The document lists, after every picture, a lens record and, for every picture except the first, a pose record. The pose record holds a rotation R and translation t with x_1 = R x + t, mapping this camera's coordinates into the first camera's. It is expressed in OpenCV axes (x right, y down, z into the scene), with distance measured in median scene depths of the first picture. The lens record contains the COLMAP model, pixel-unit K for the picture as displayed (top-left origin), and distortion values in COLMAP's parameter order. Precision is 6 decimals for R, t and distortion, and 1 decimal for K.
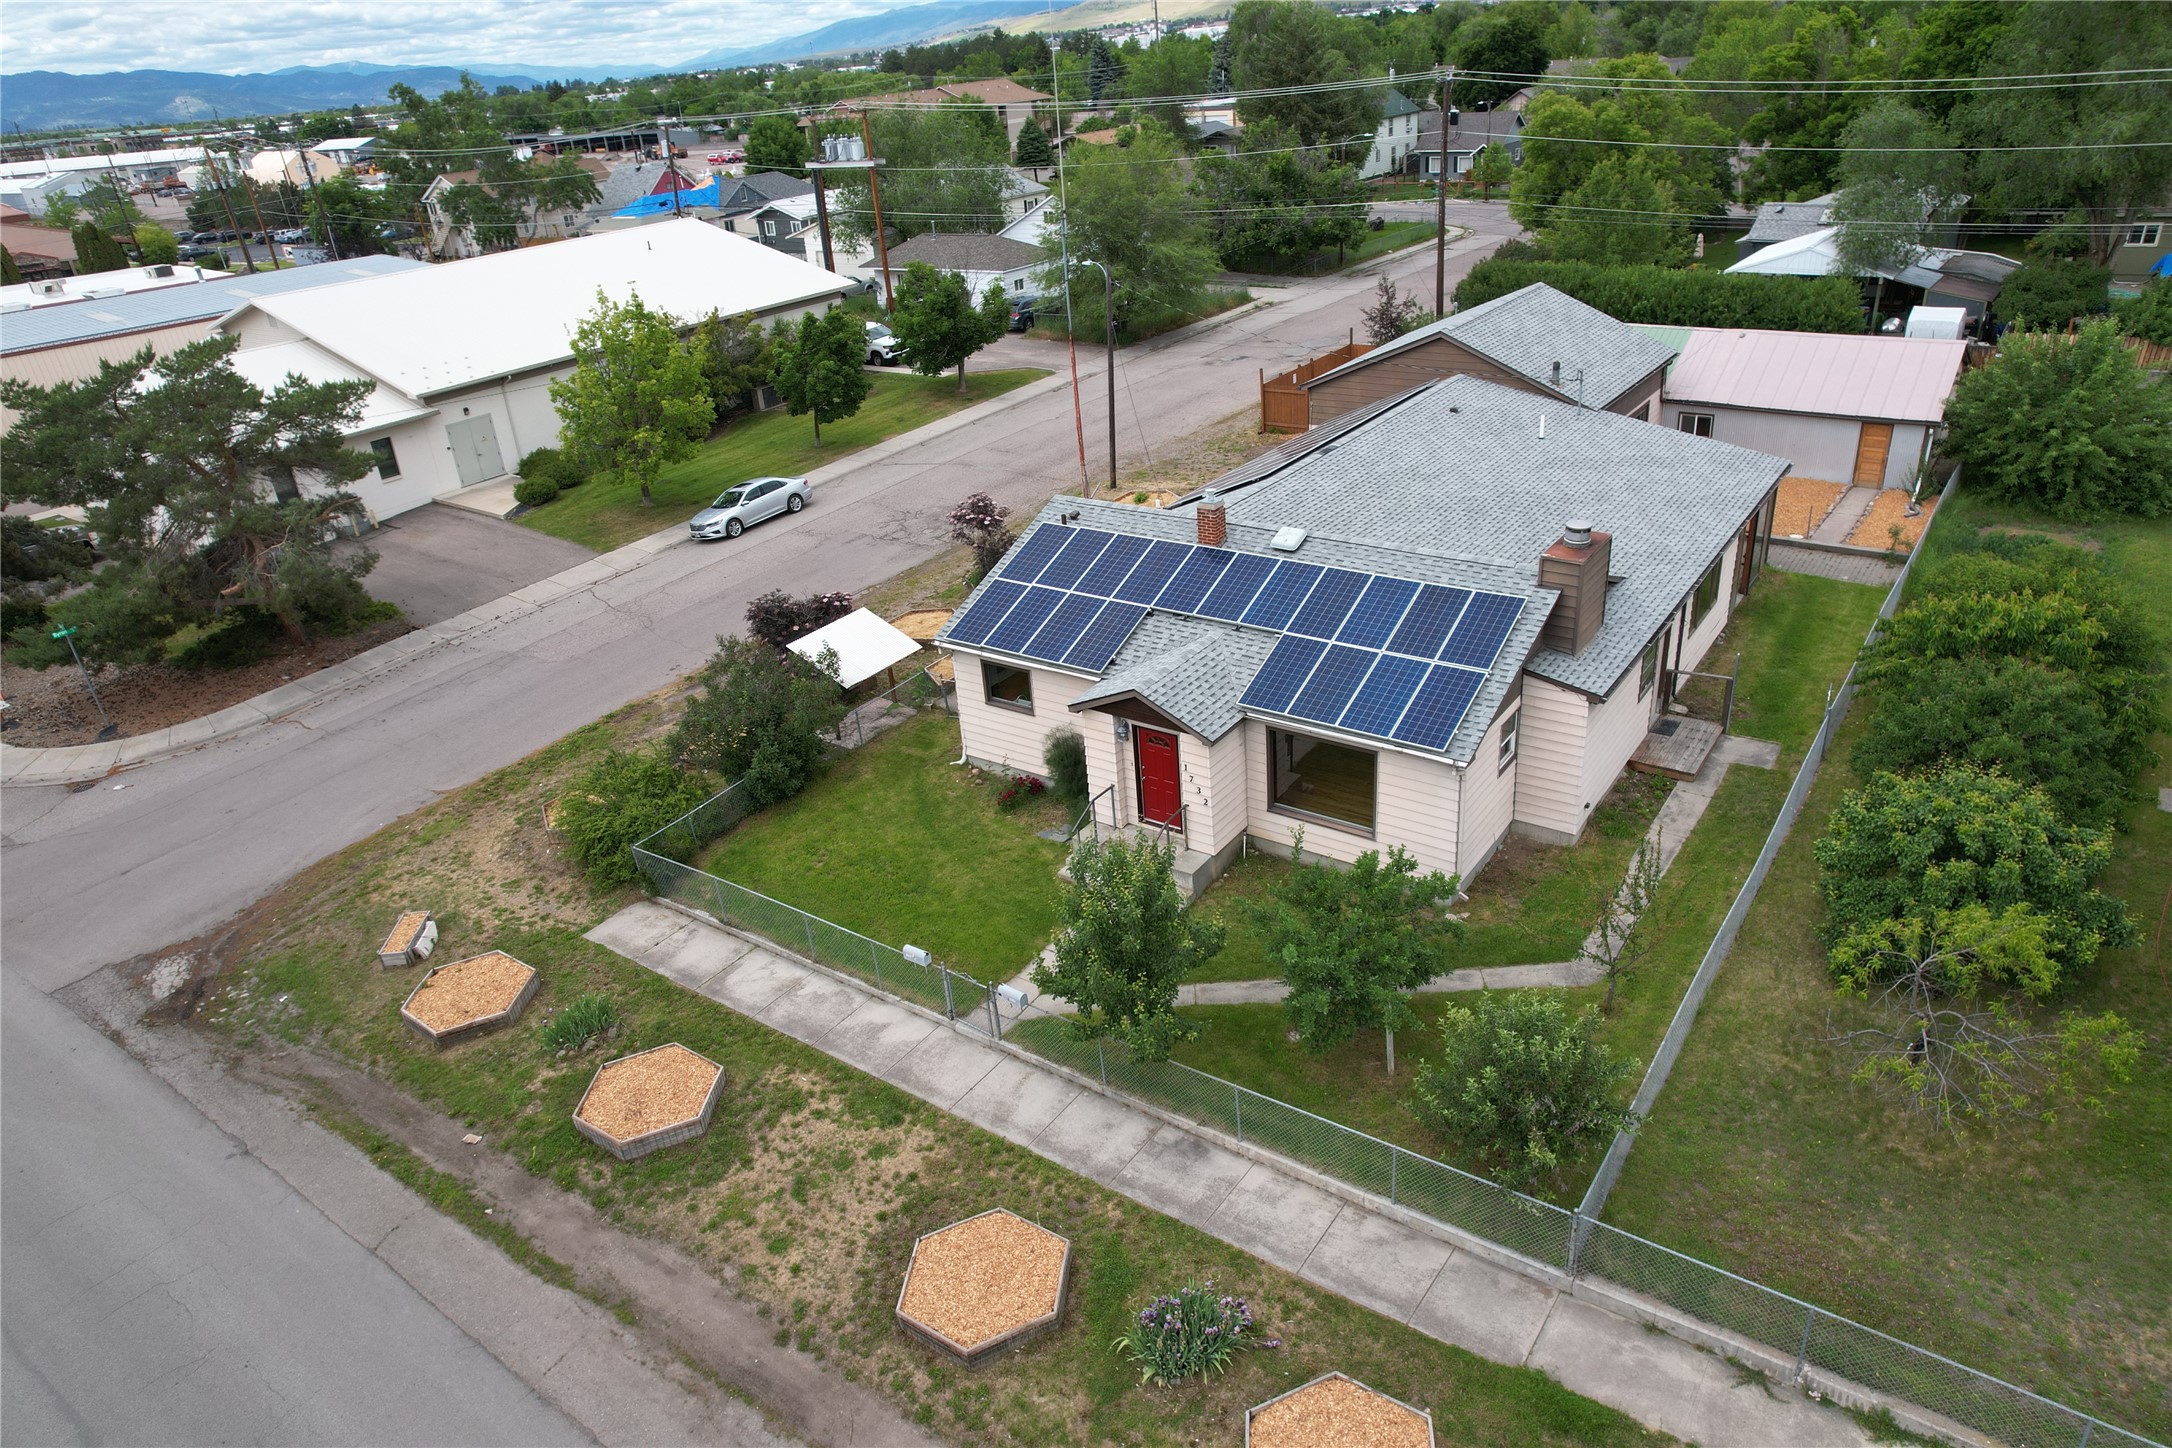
lens RADIAL K [[1390.8, 0, 1094.8], [0, 1390.8, 737.1], [0, 0, 1]] dist [-0.079530, 0.071544]
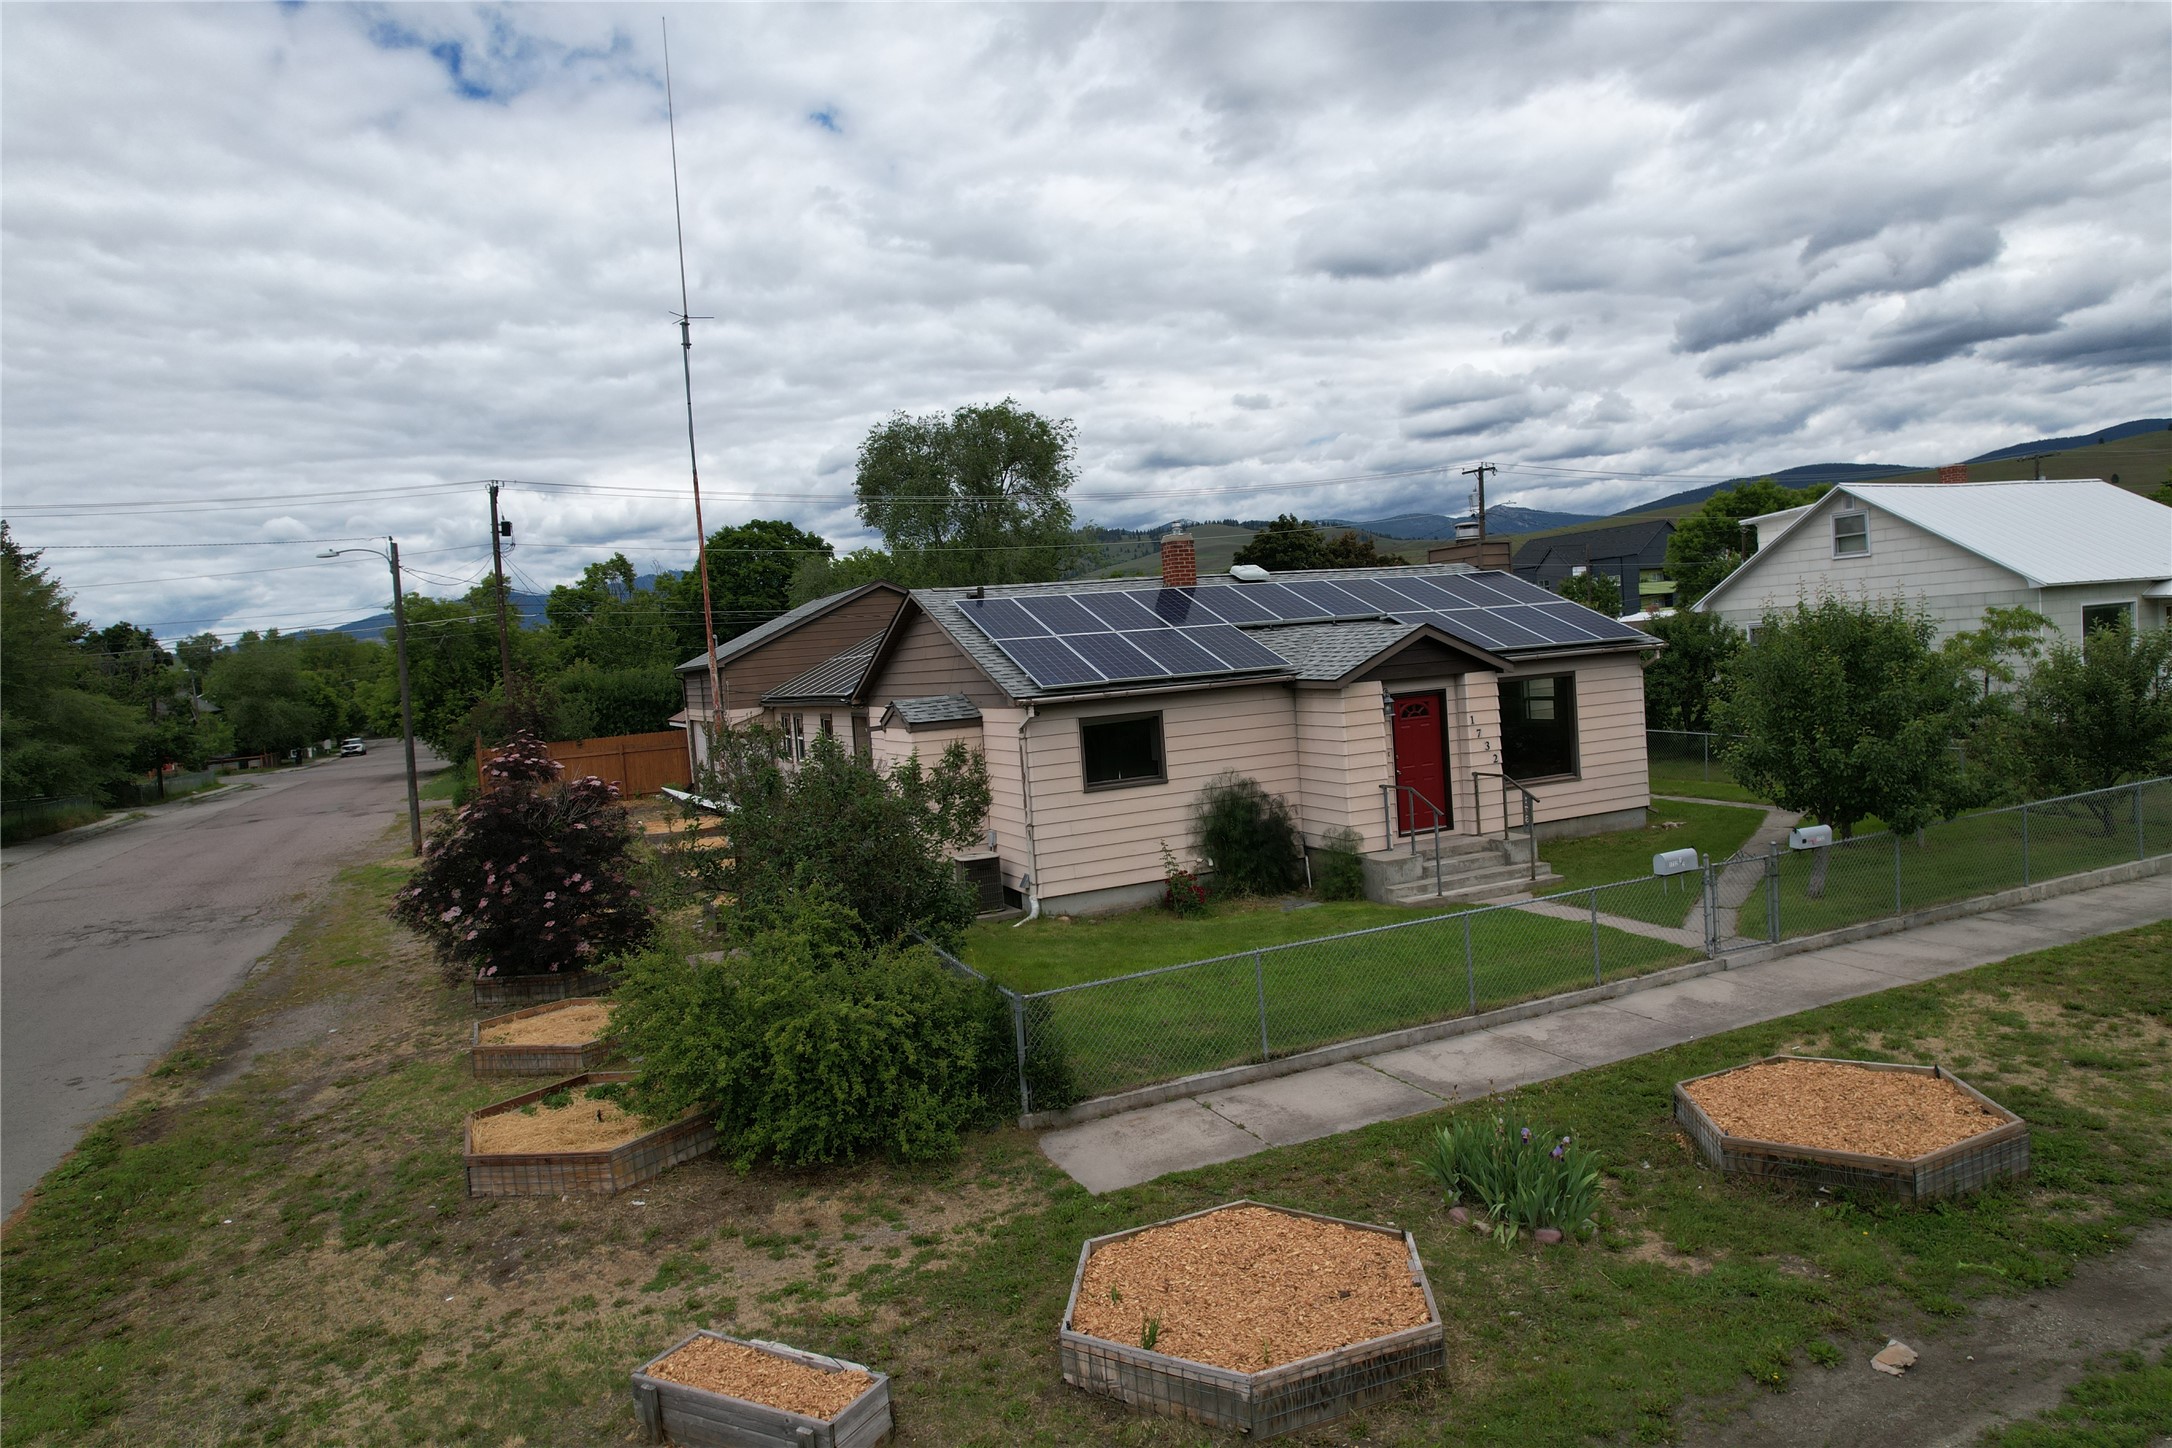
lens RADIAL K [[1390.8, 0, 1094.8], [0, 1390.8, 737.1], [0, 0, 1]] dist [-0.079530, 0.071544]
pose [[0.510780, -0.012064, 0.859627, -0.692764], [0.421604, 0.874926, -0.238233, 0.120925], [-0.749235, 0.484107, 0.451981, 0.737583]]
